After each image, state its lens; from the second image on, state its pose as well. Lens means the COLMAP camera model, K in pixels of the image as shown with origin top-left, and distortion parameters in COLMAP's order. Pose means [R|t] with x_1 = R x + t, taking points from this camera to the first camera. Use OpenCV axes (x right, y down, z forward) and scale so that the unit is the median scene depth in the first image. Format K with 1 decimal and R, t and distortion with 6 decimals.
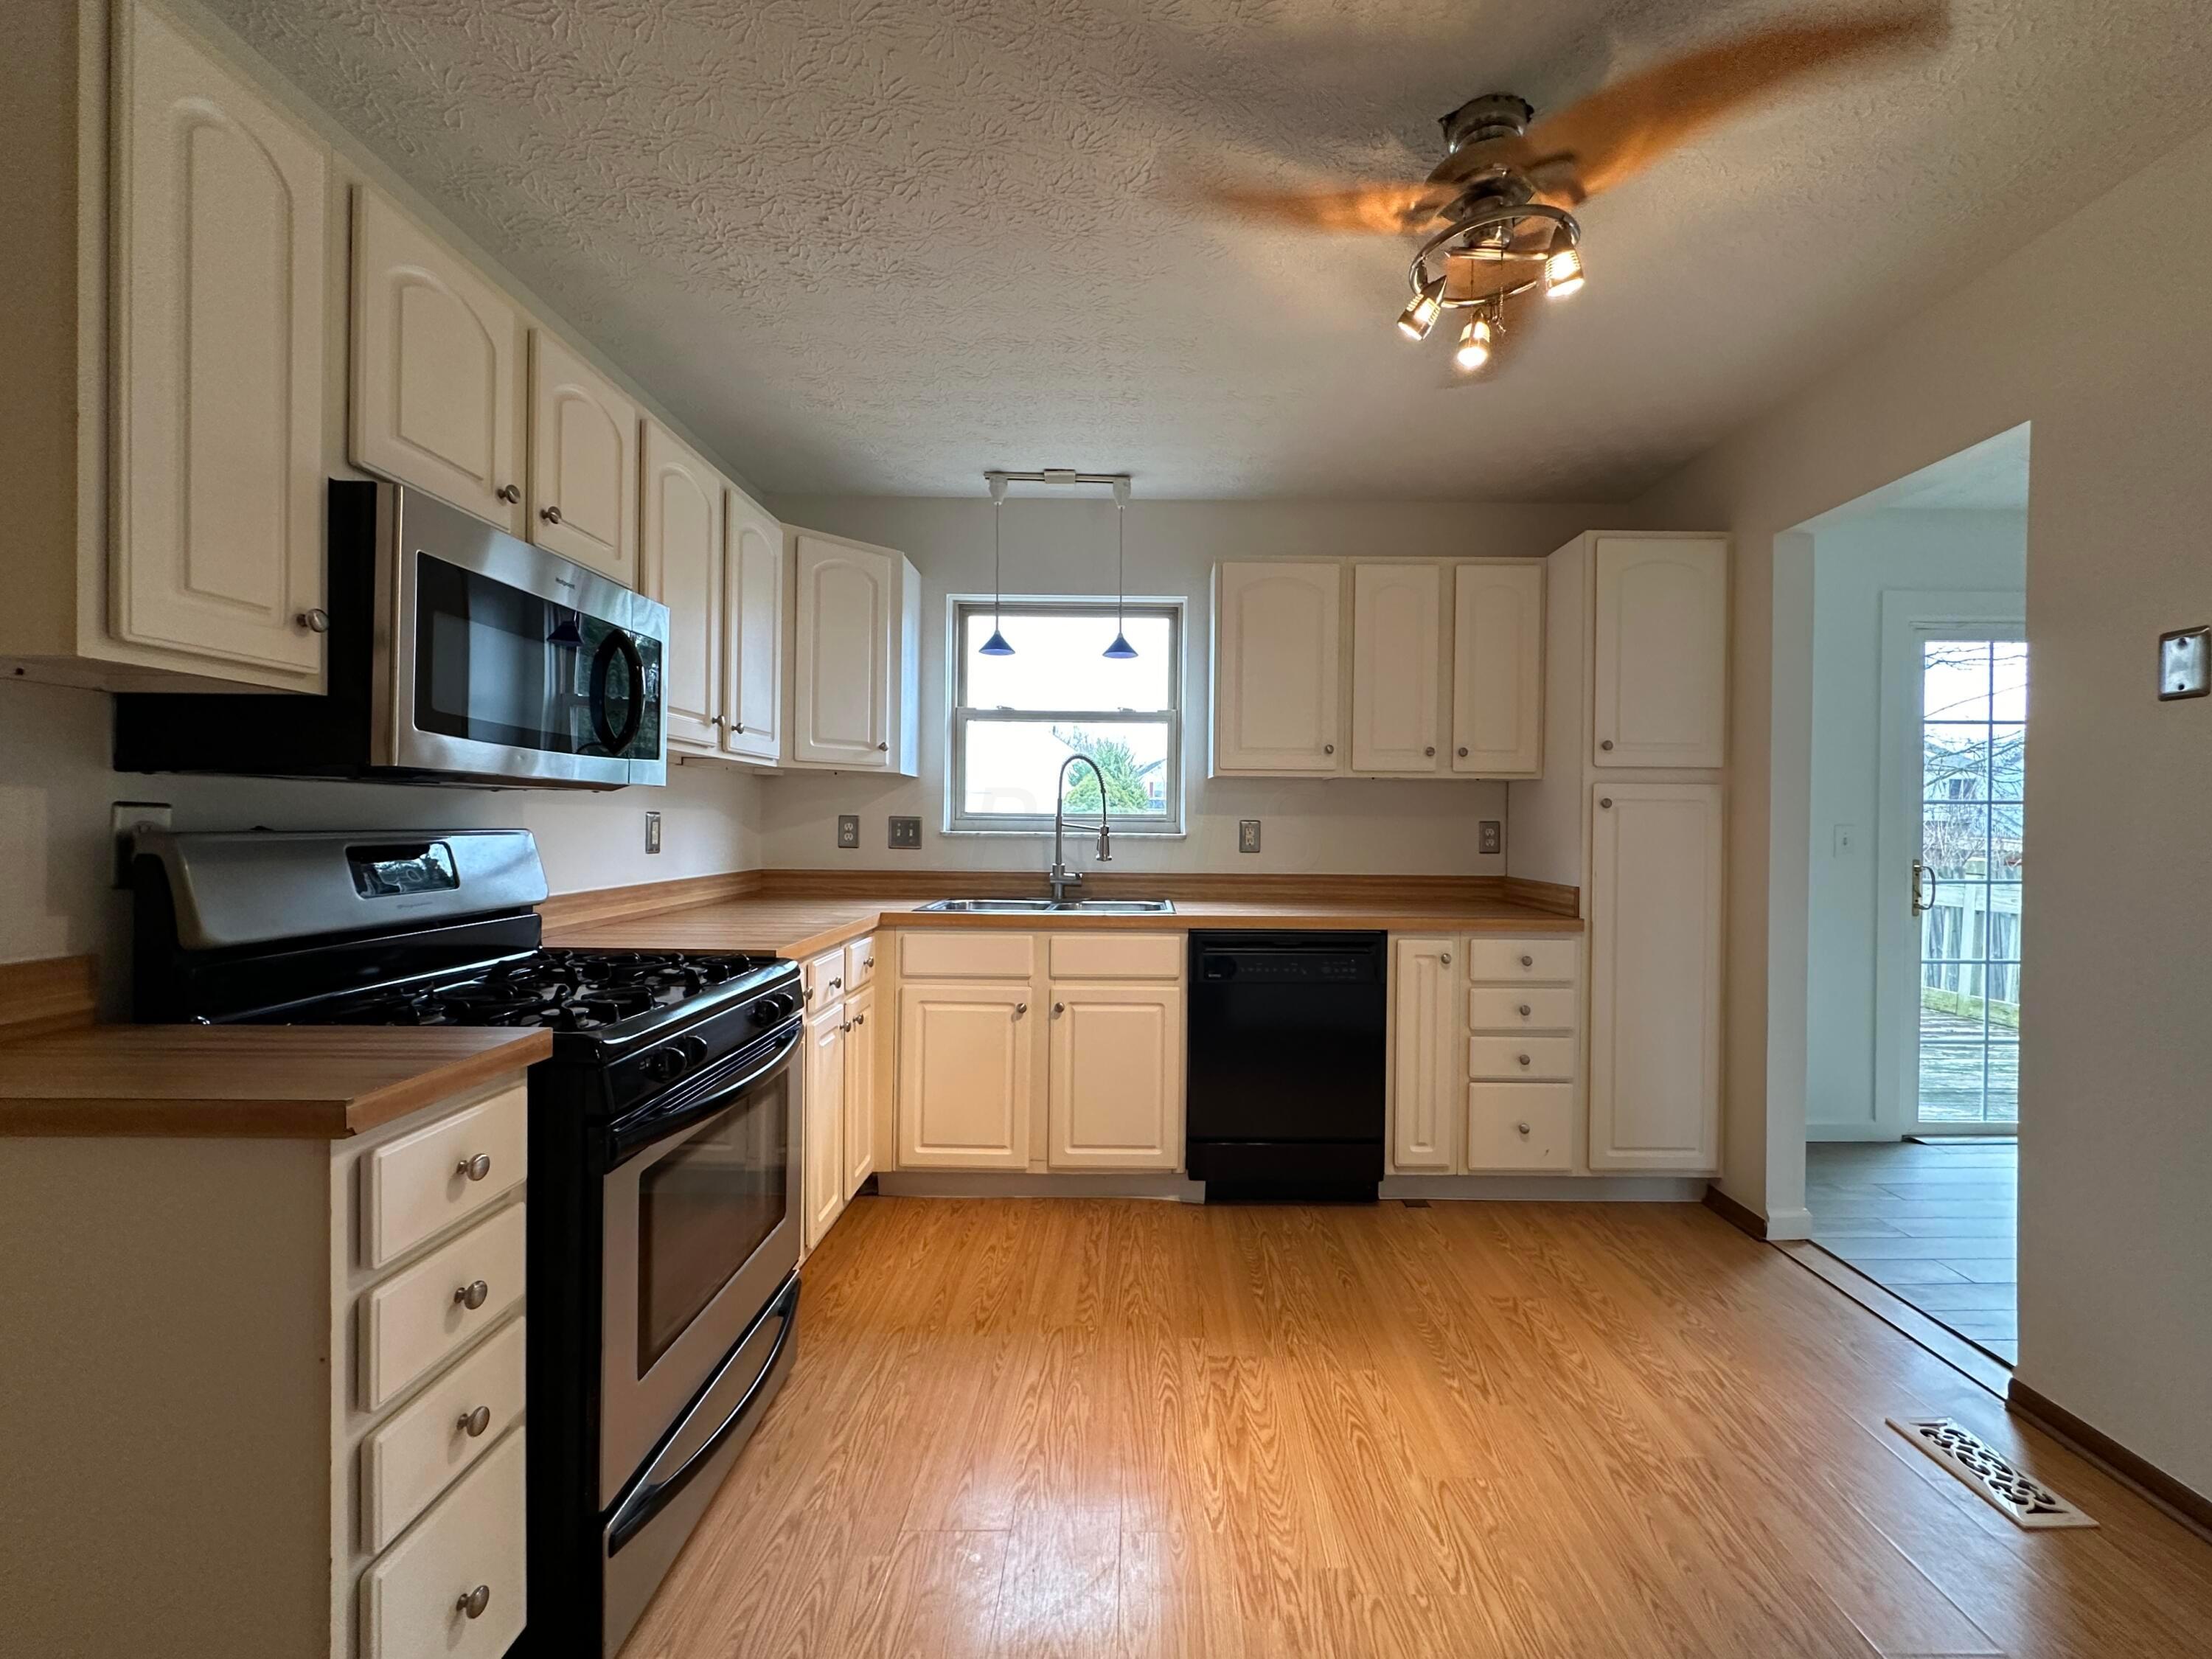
lens RADIAL K [[926.7, 0, 1138.9], [0, 926.7, 826.2], [0, 0, 1]] dist [-0.000676, -0.000613]
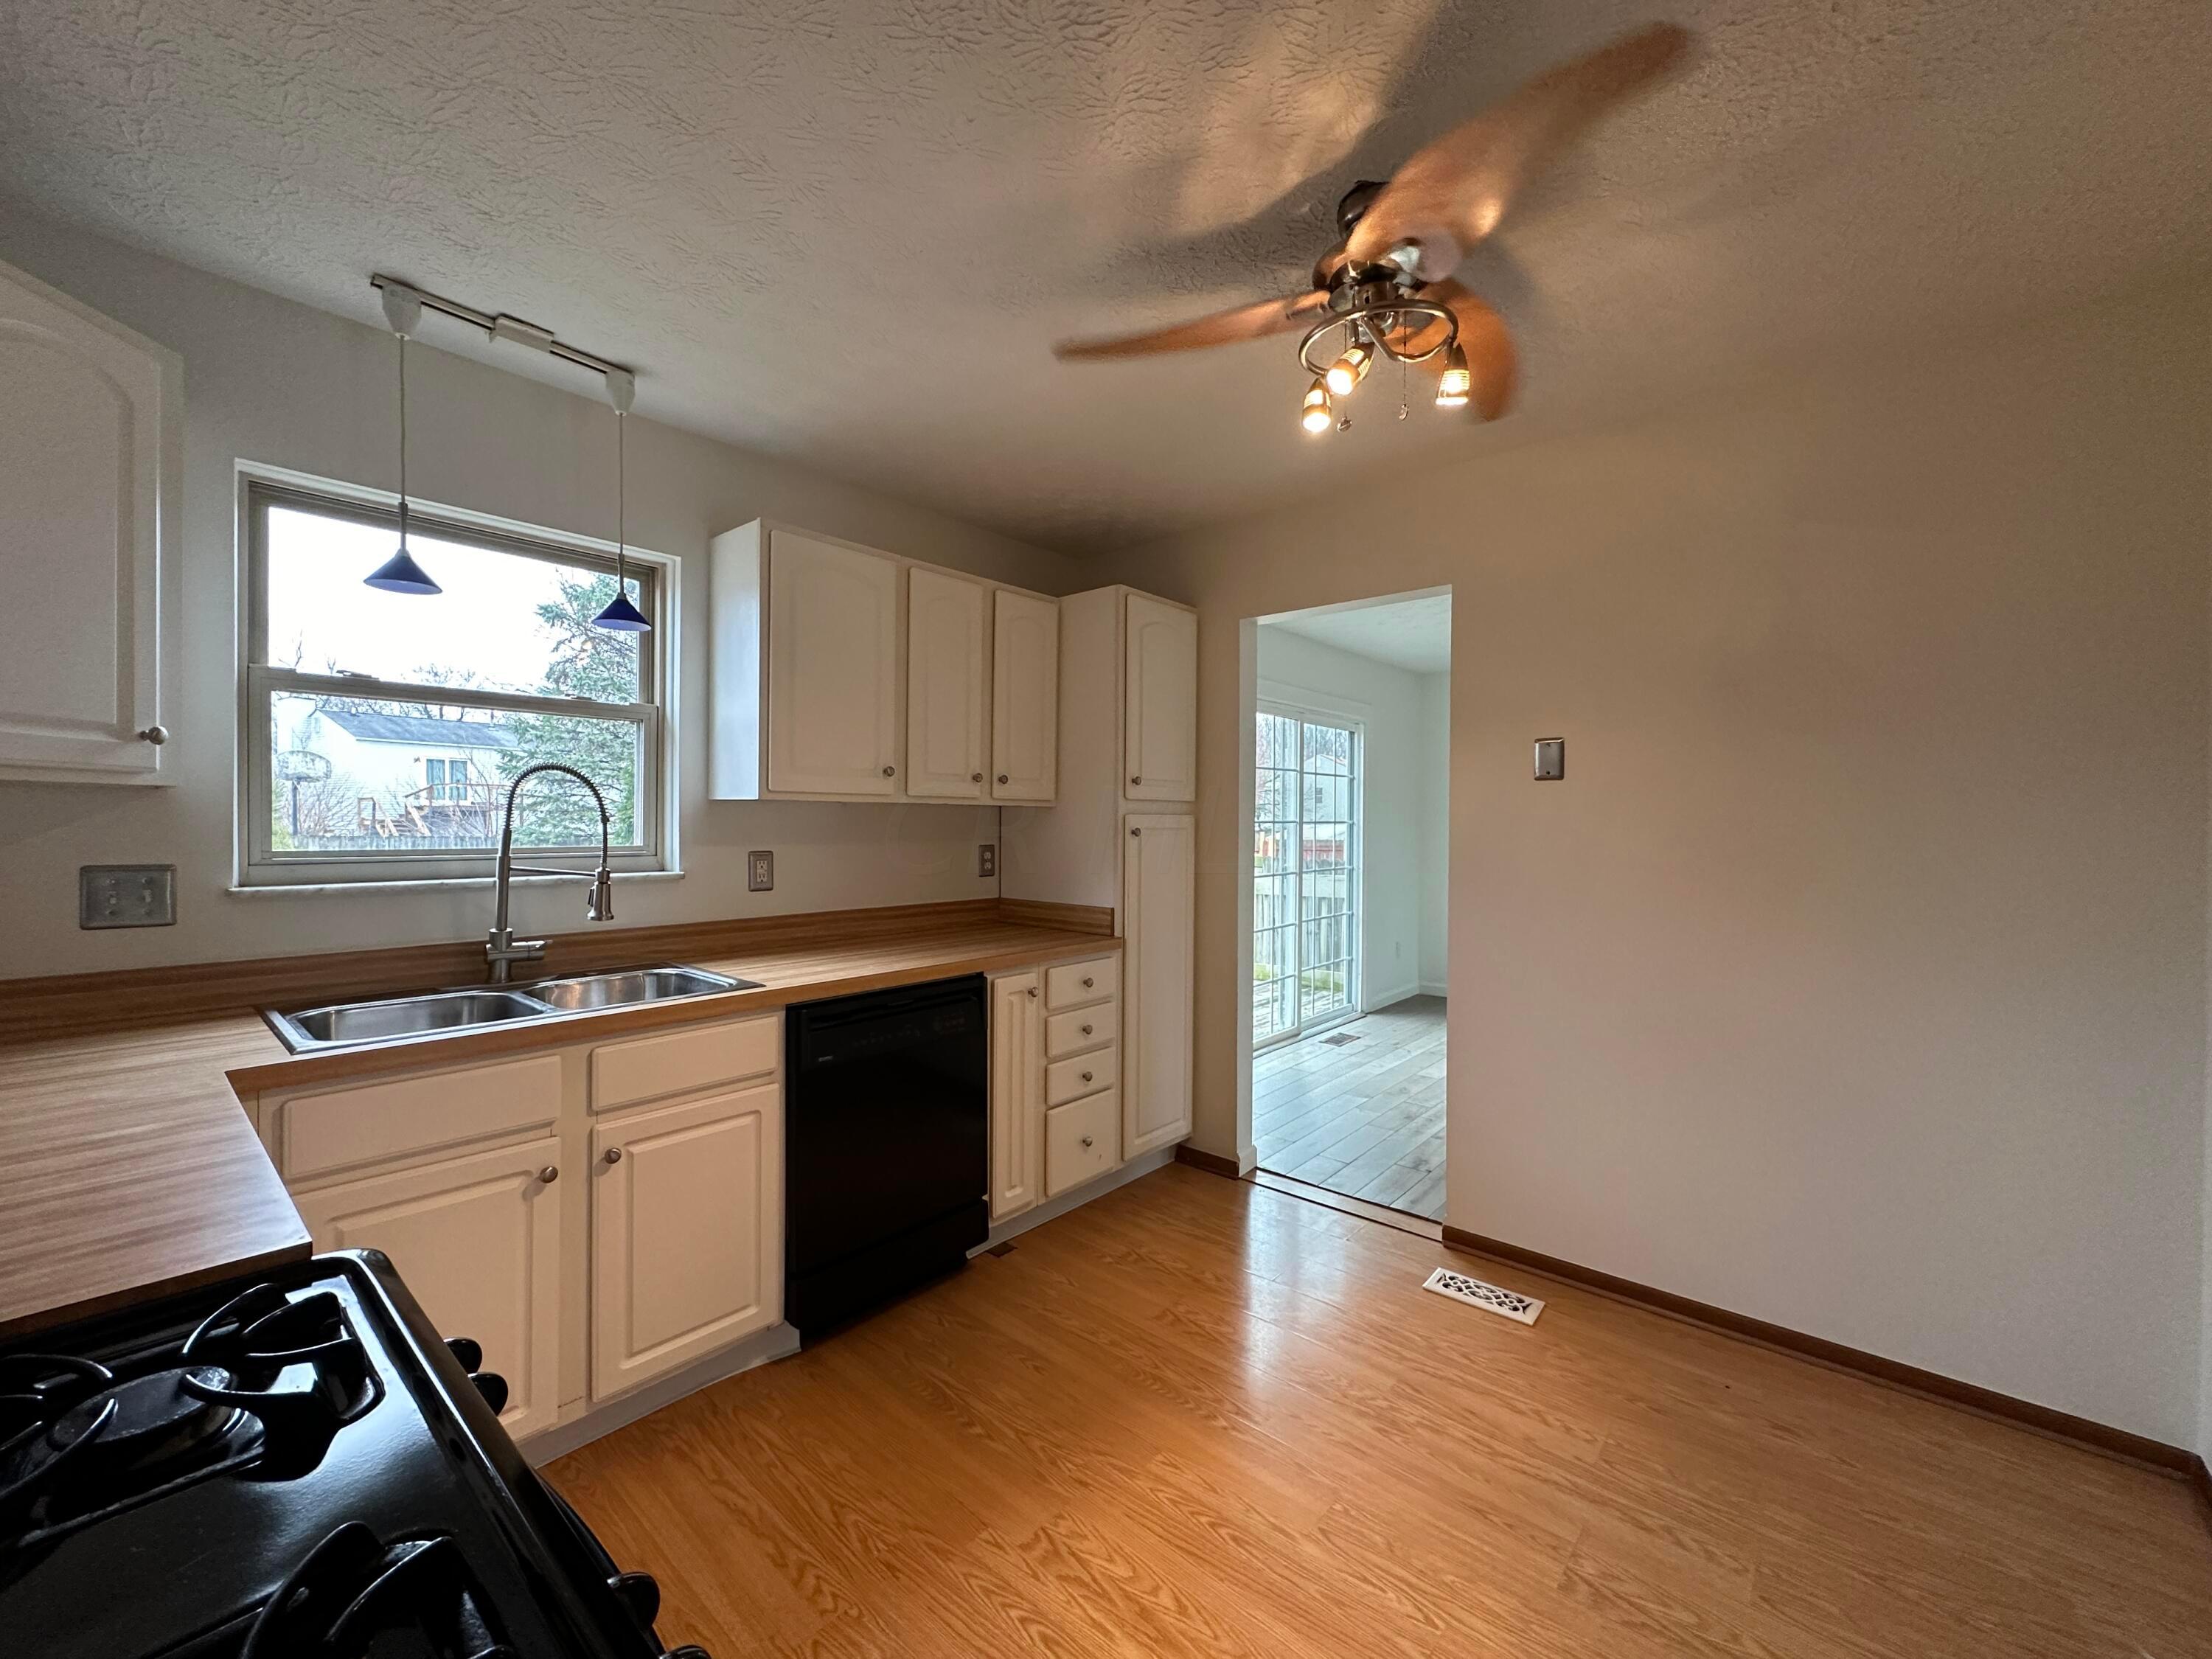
lens RADIAL K [[883.7, 0, 1109.1], [0, 883.7, 824.4], [0, 0, 1]] dist [-0.003054, -0.000245]
pose [[0.655715, -0.008778, 0.754958, -0.320491], [0.004165, 0.999959, 0.008010, -0.042195], [-0.754997, -0.002108, 0.655725, 0.319536]]
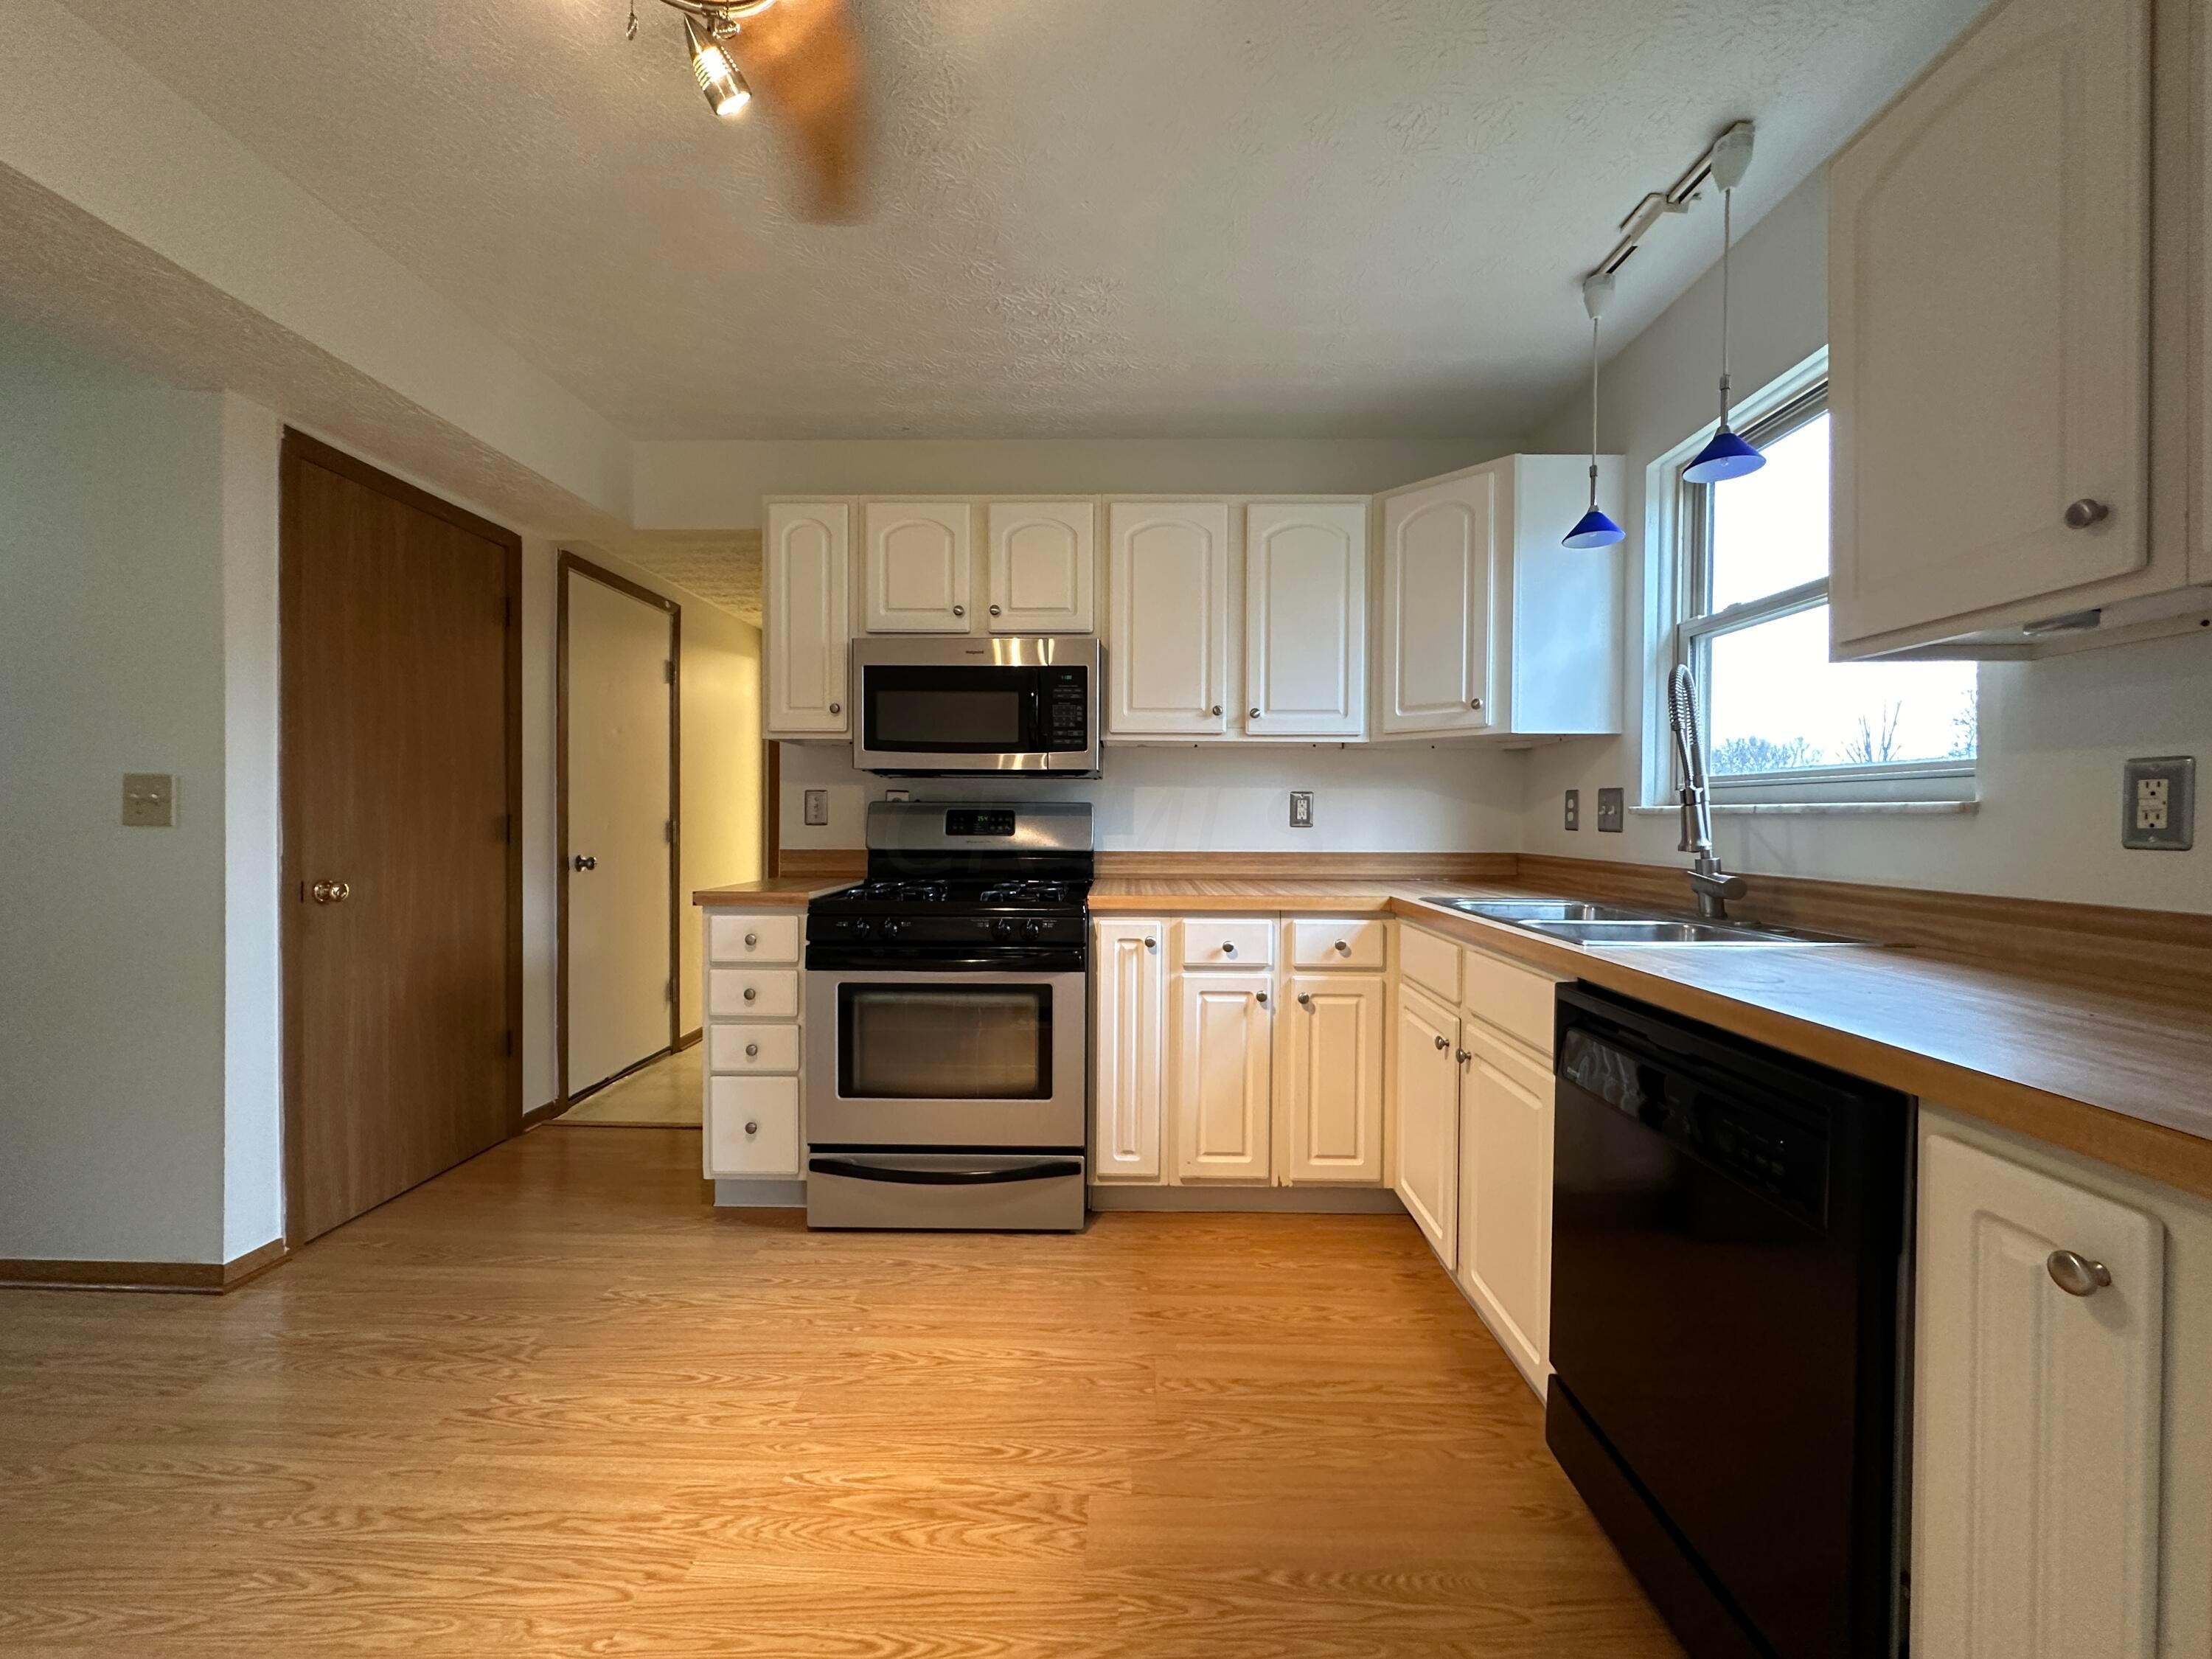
lens RADIAL K [[883.7, 0, 1112.0], [0, 883.7, 829.1], [0, 0, 1]] dist [-0.003054, -0.000245]
pose [[-0.025172, 0.004236, -0.999674, 0.559992], [-0.009341, 0.999946, 0.004472, 0.027589], [0.999639, 0.009450, -0.025131, 0.745718]]
